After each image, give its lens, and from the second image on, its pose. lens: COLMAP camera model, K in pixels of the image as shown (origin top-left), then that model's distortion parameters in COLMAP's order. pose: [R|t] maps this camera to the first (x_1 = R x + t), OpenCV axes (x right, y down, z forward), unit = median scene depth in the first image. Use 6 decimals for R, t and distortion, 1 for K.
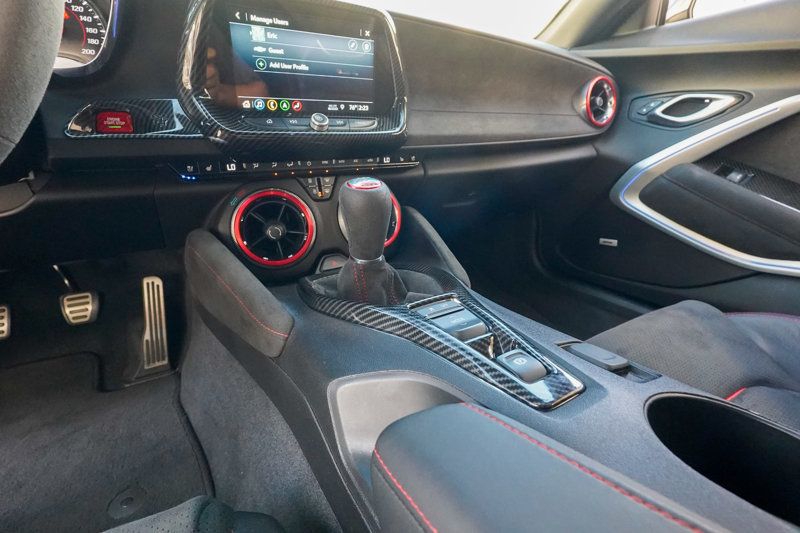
lens RADIAL K [[368.2, 0, 398.5], [0, 368.2, 269.8], [0, 0, 1]] dist [-0.017672, 0.009408]
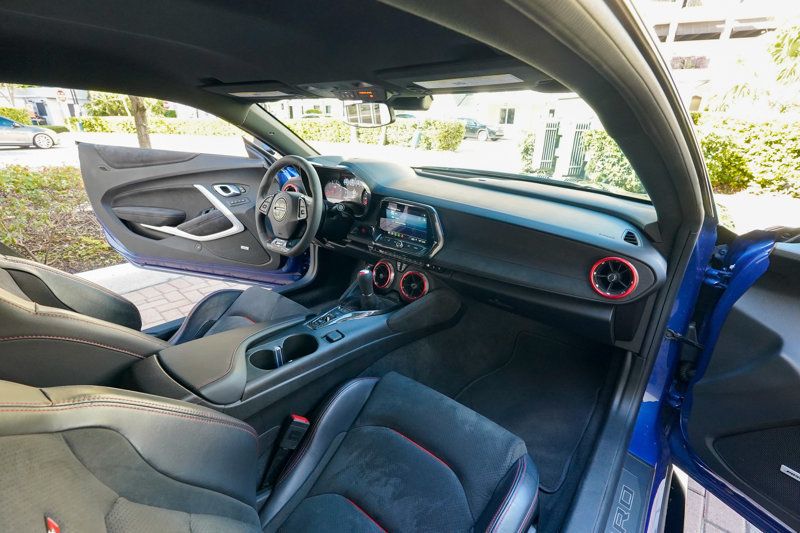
lens RADIAL K [[368.2, 0, 393.7], [0, 368.2, 268.8], [0, 0, 1]] dist [-0.017672, 0.009408]
pose [[0.335608, 0.345579, -0.876323, 2.027727], [-0.356495, 0.907681, 0.221417, -0.764393], [0.871940, 0.238095, 0.427822, -0.130069]]
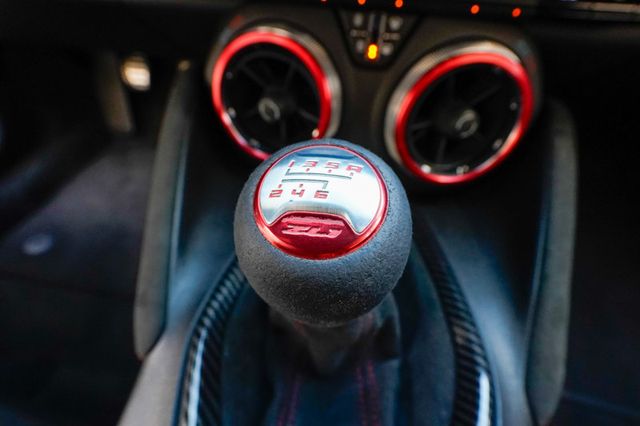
lens RADIAL K [[294.6, 0, 319.4], [0, 294.6, 214.2], [0, 0, 1]] dist [-0.017672, 0.009408]
pose [[0.776257, 0.504690, -0.377773, -0.004516], [-0.244304, 0.793245, 0.557743, -0.240661], [0.581154, -0.340660, 0.739060, 0.595882]]
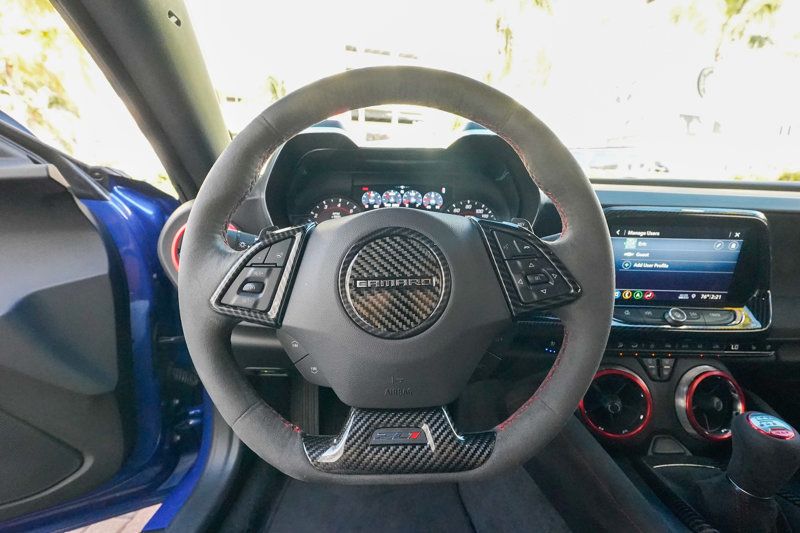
lens RADIAL K [[368.2, 0, 396.8], [0, 368.2, 268.1], [0, 0, 1]] dist [-0.017672, 0.009408]
pose [[0.856741, 0.109474, -0.503995, -0.364799], [-0.190187, 0.975404, -0.111429, -0.247407], [0.479400, 0.191319, 0.856489, -0.315035]]
